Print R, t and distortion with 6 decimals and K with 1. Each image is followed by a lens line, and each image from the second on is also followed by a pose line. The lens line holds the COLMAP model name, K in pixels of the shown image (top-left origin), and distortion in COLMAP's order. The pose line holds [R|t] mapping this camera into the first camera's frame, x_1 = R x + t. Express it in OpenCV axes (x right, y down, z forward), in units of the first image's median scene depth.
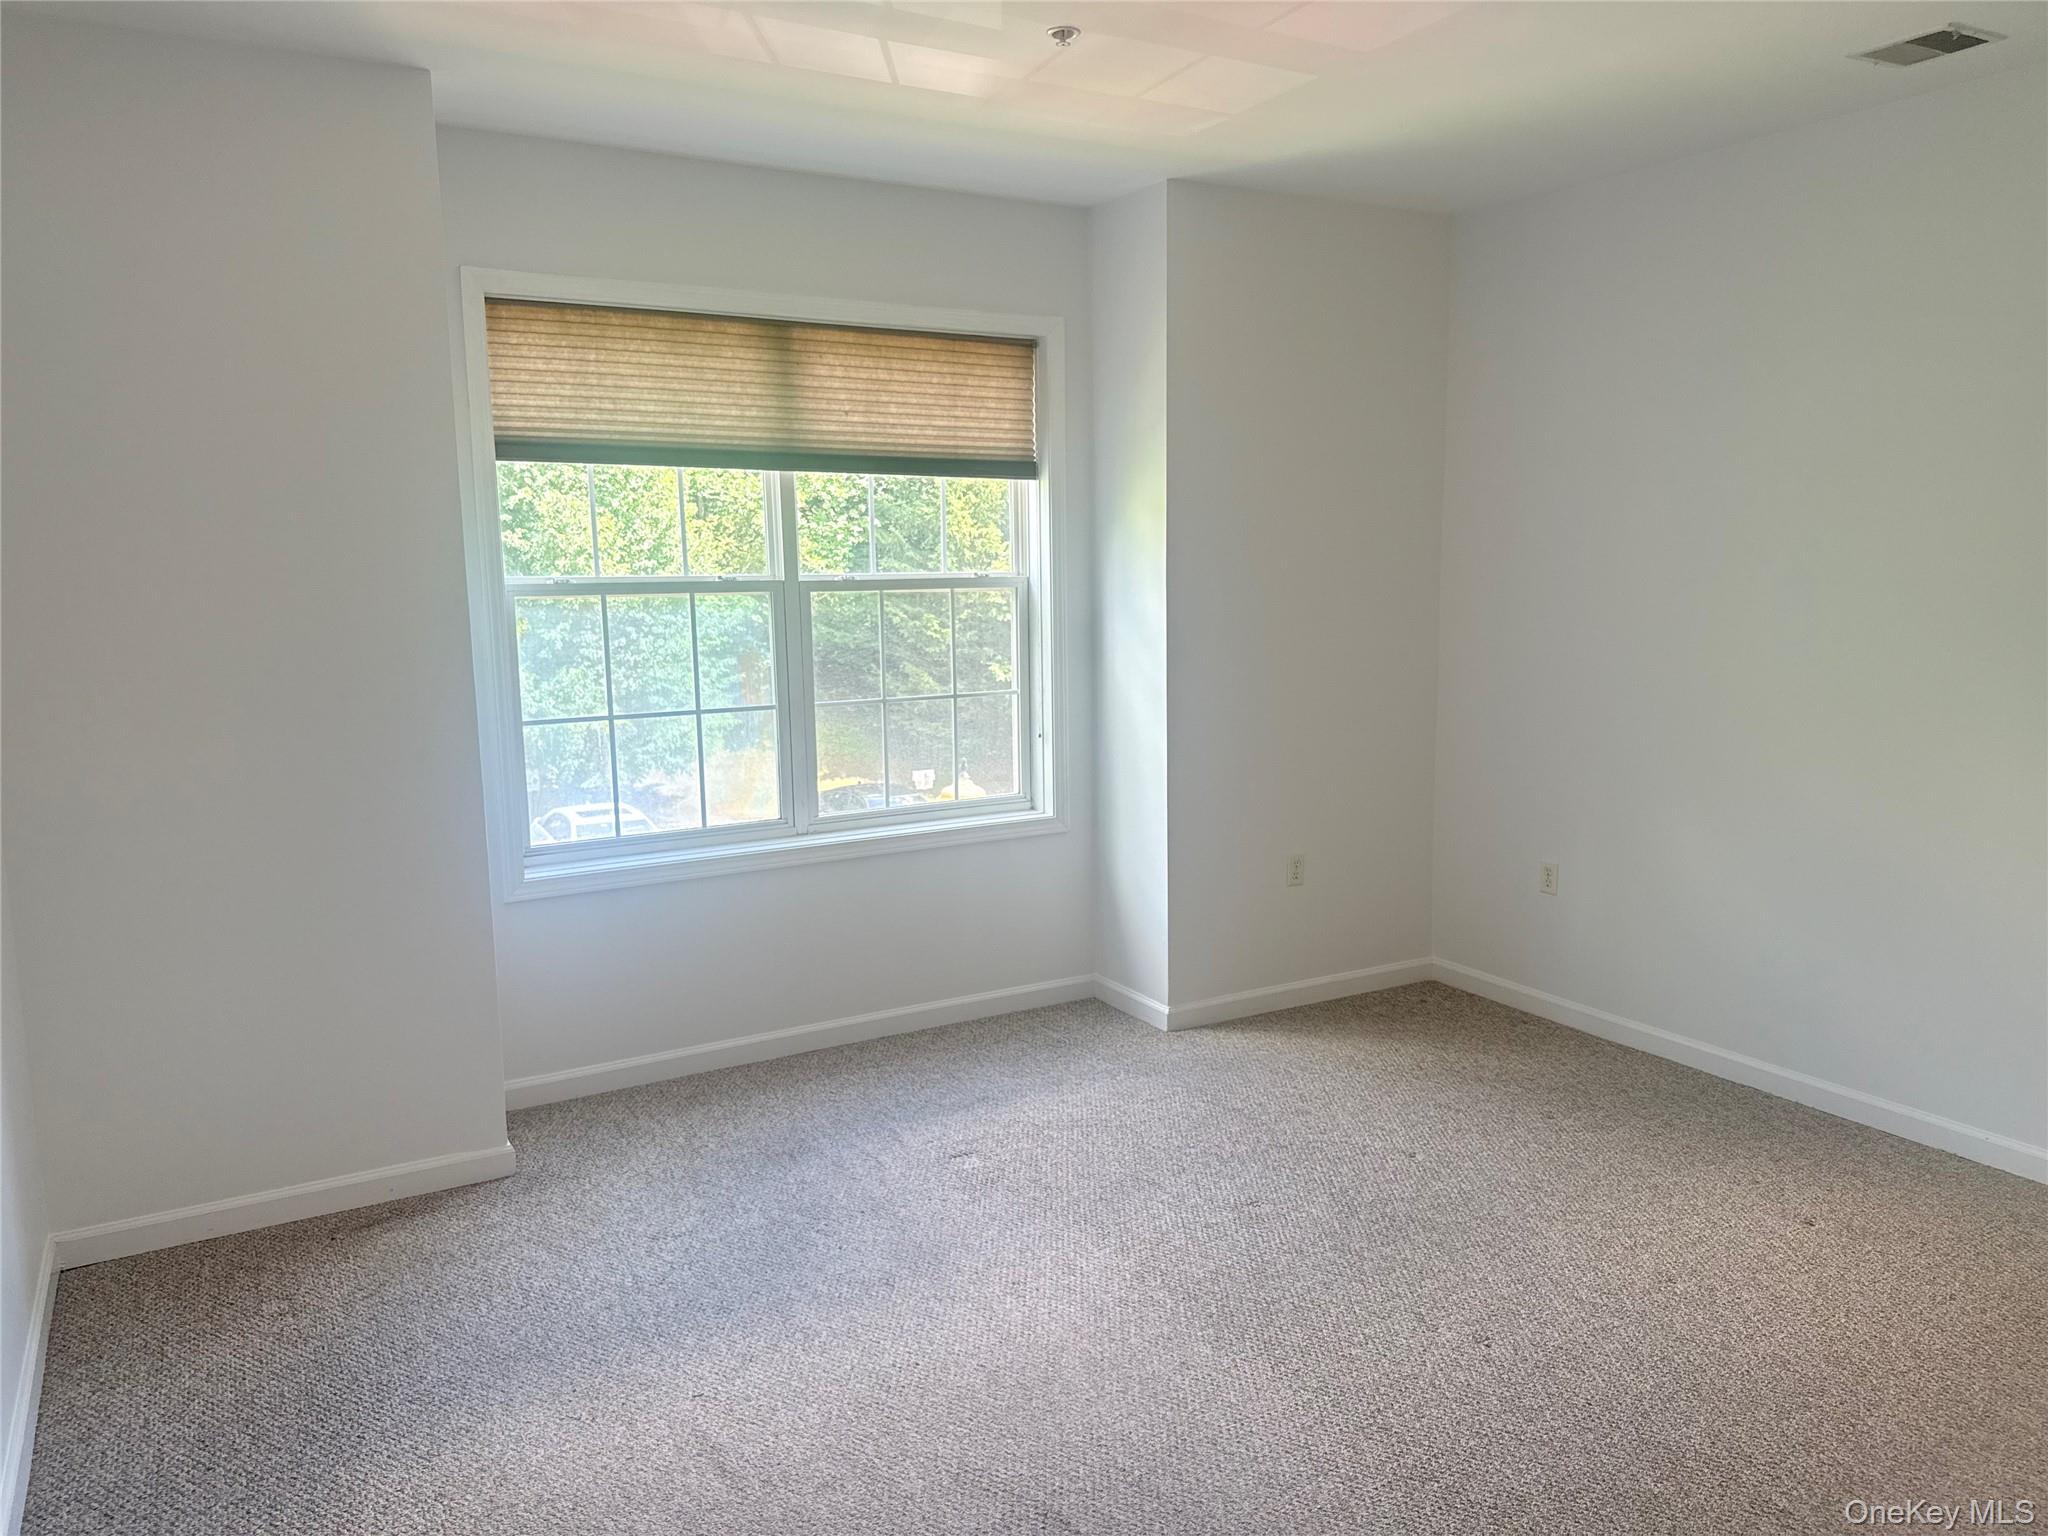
lens RADIAL K [[1434.8, 0, 1025.3], [0, 1434.8, 772.2], [0, 0, 1]] dist [0.008114, 0.001861]
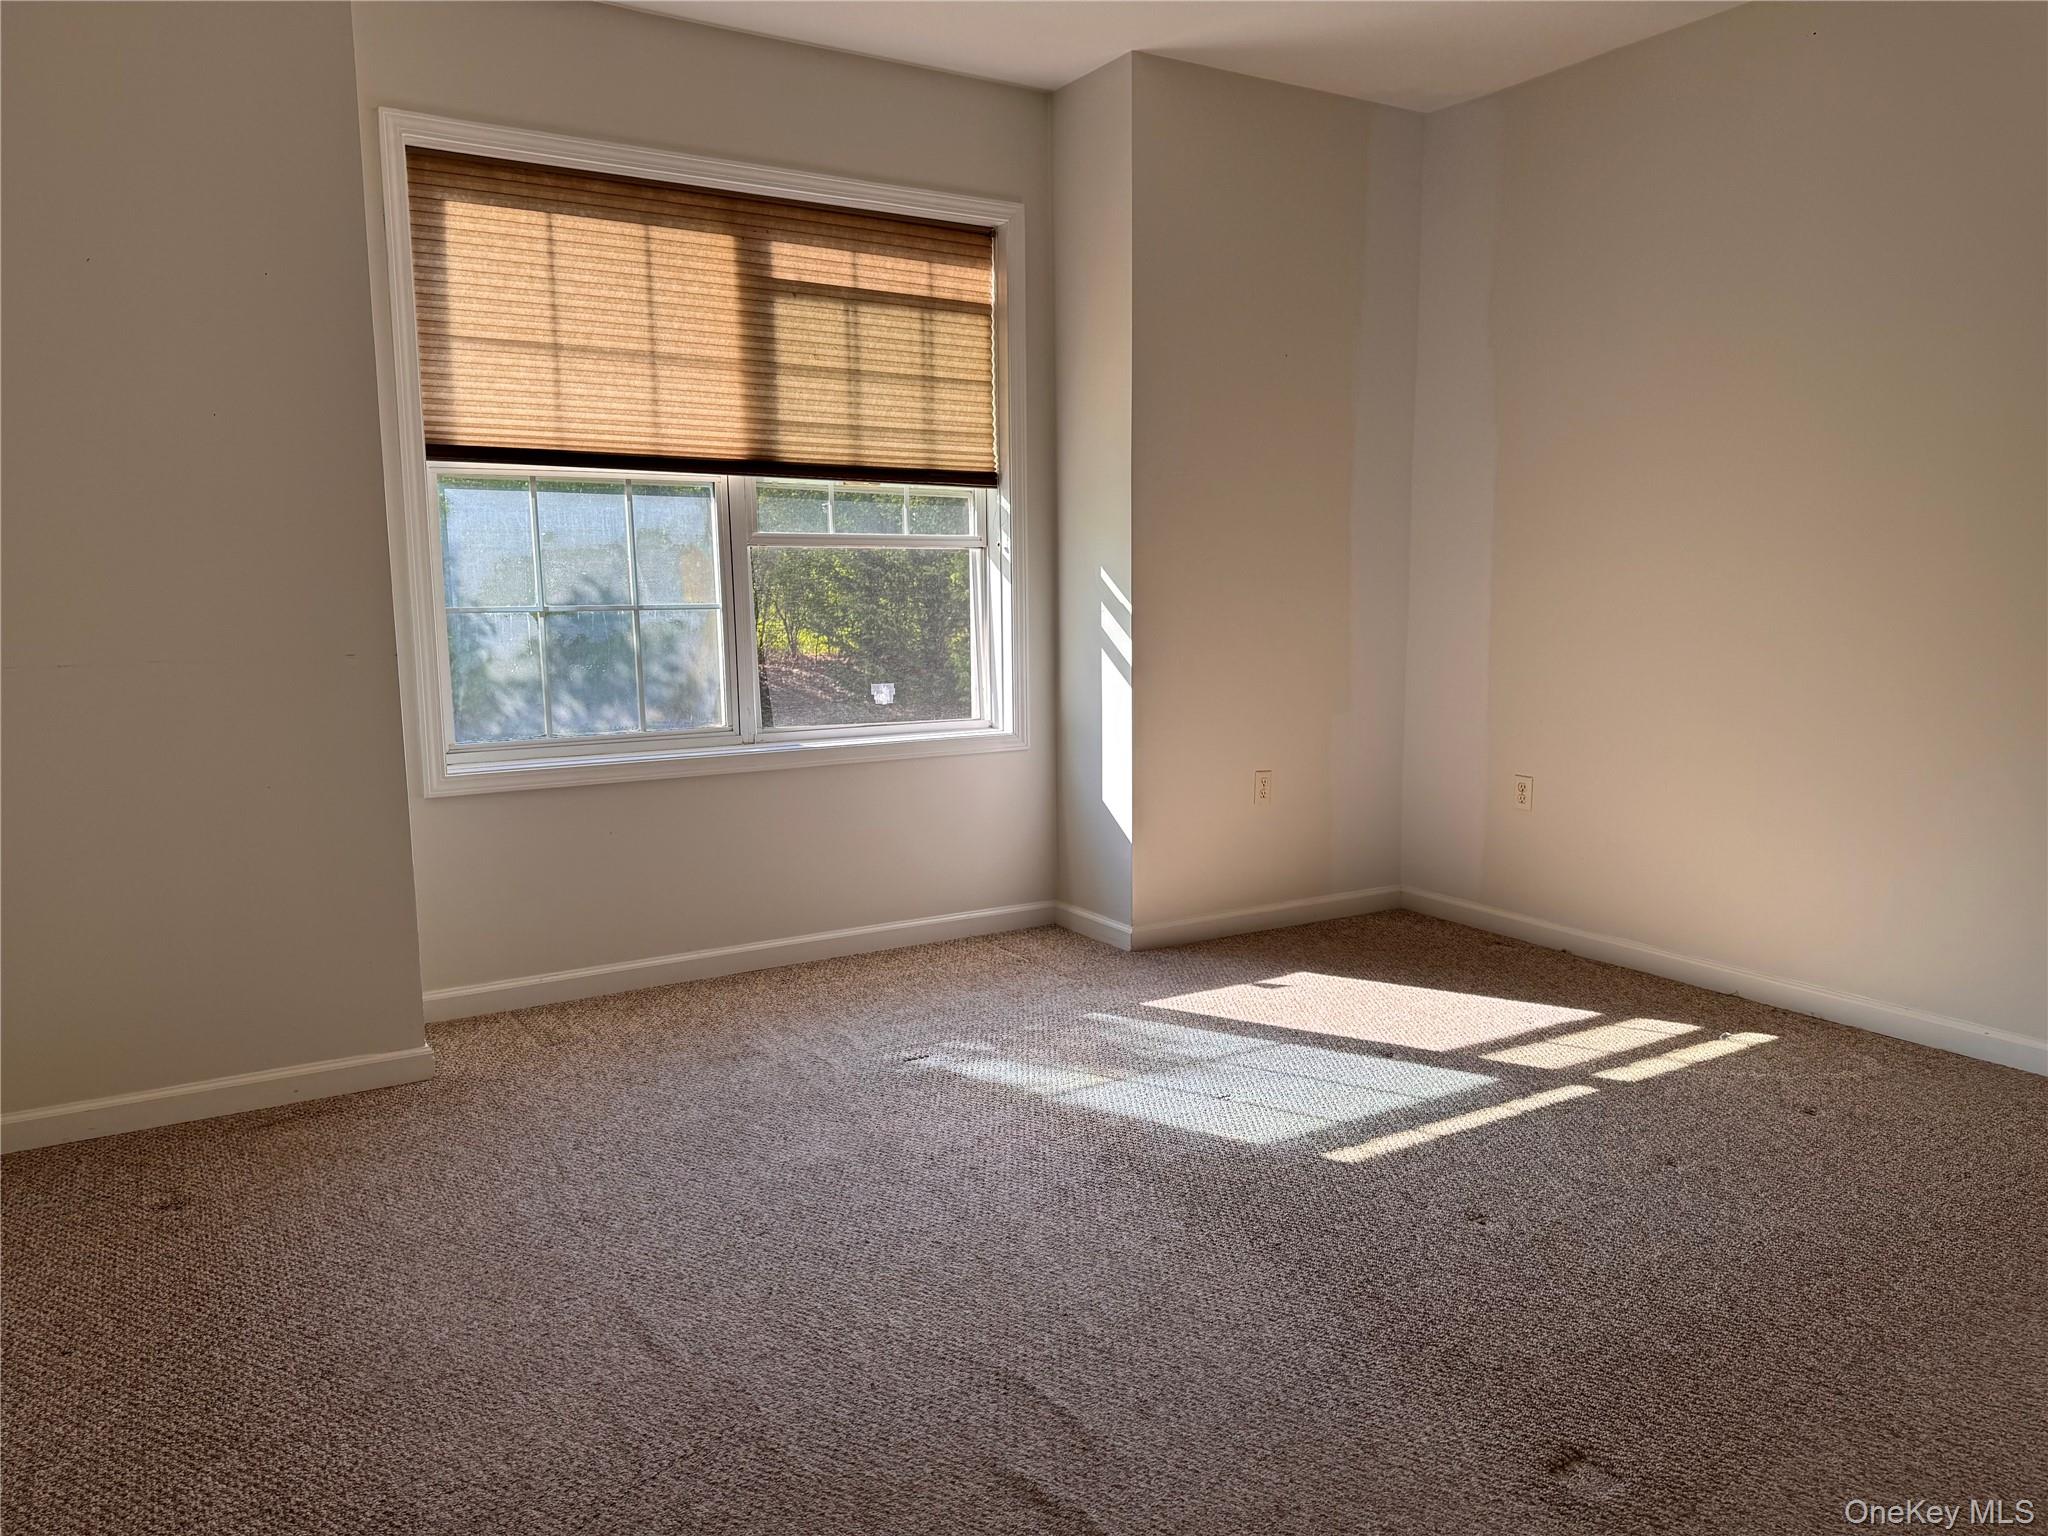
lens RADIAL K [[1422.4, 0, 1022.7], [0, 1422.4, 770.3], [0, 0, 1]] dist [0.035225, -0.021373]
pose [[0.999560, 0.000594, 0.029650, -0.002791], [-0.000372, 0.999972, -0.007495, 0.114110], [-0.029654, 0.007481, 0.999532, 0.080543]]
